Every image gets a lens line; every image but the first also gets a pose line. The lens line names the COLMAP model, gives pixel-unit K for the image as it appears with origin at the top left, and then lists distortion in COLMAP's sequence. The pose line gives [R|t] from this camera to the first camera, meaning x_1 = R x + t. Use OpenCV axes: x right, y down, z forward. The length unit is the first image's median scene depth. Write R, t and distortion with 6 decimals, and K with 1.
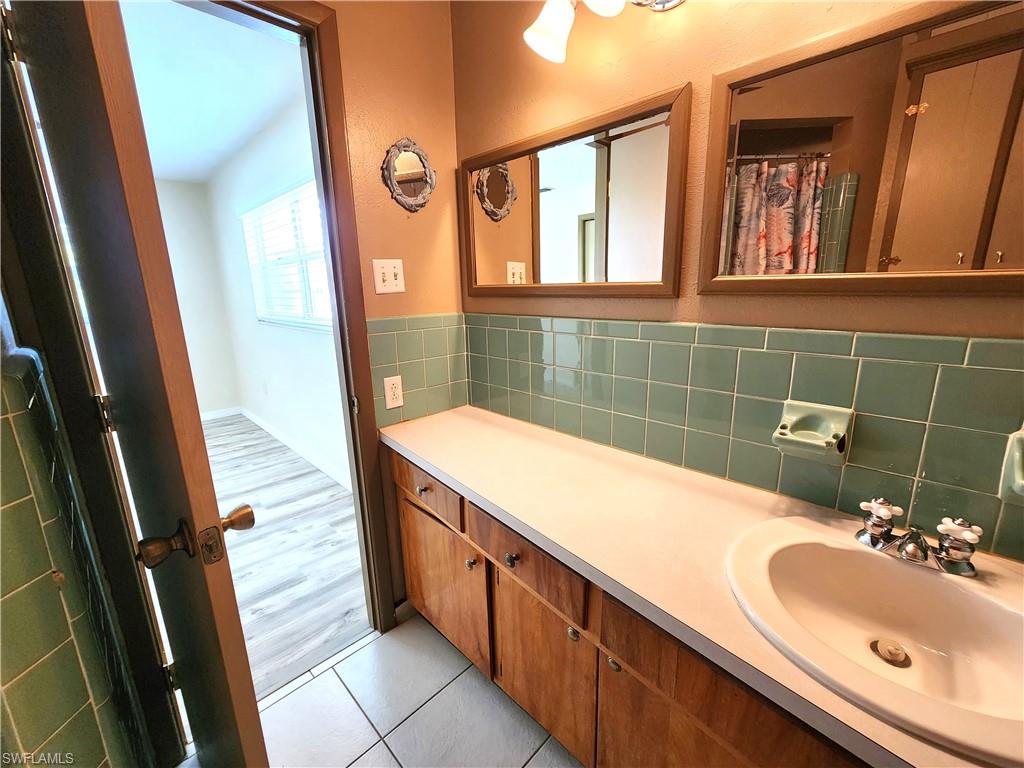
lens RADIAL K [[422.1, 0, 510.7], [0, 422.1, 379.0], [0, 0, 1]] dist [0.002627, 0.000614]
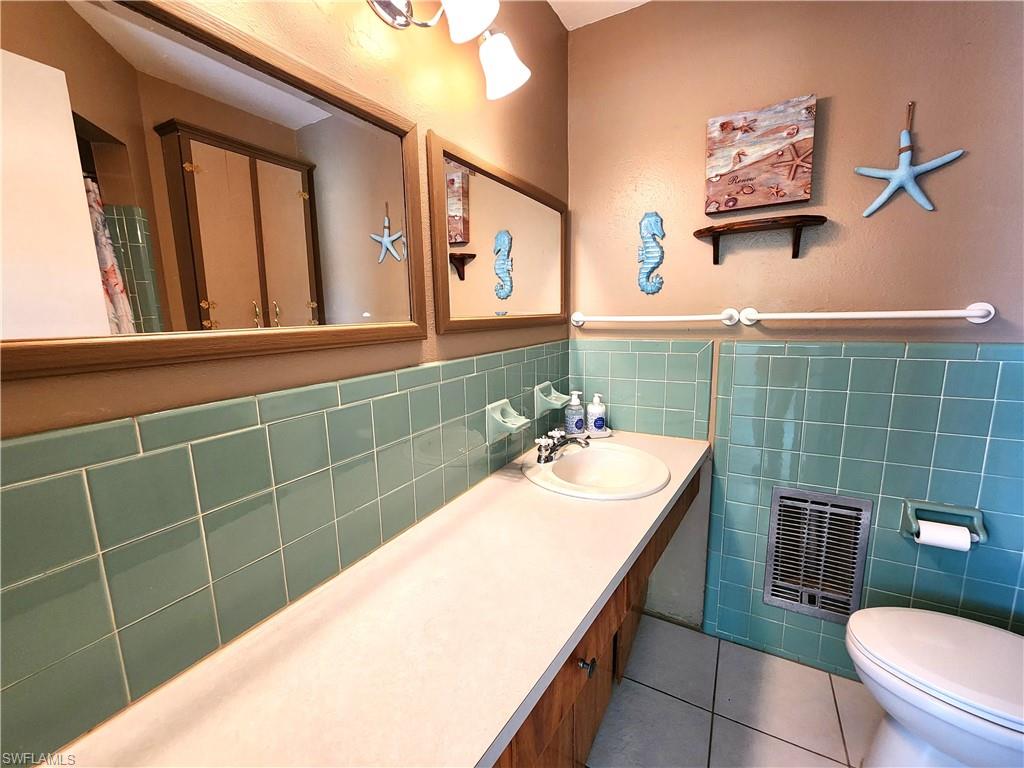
lens RADIAL K [[422.1, 0, 509.4], [0, 422.1, 386.9], [0, 0, 1]] dist [0.002627, 0.000614]
pose [[-0.262733, -0.133435, 0.955597, -0.588094], [0.246131, 0.948357, 0.200095, -0.234238], [-0.932947, 0.287774, -0.216322, 1.064436]]
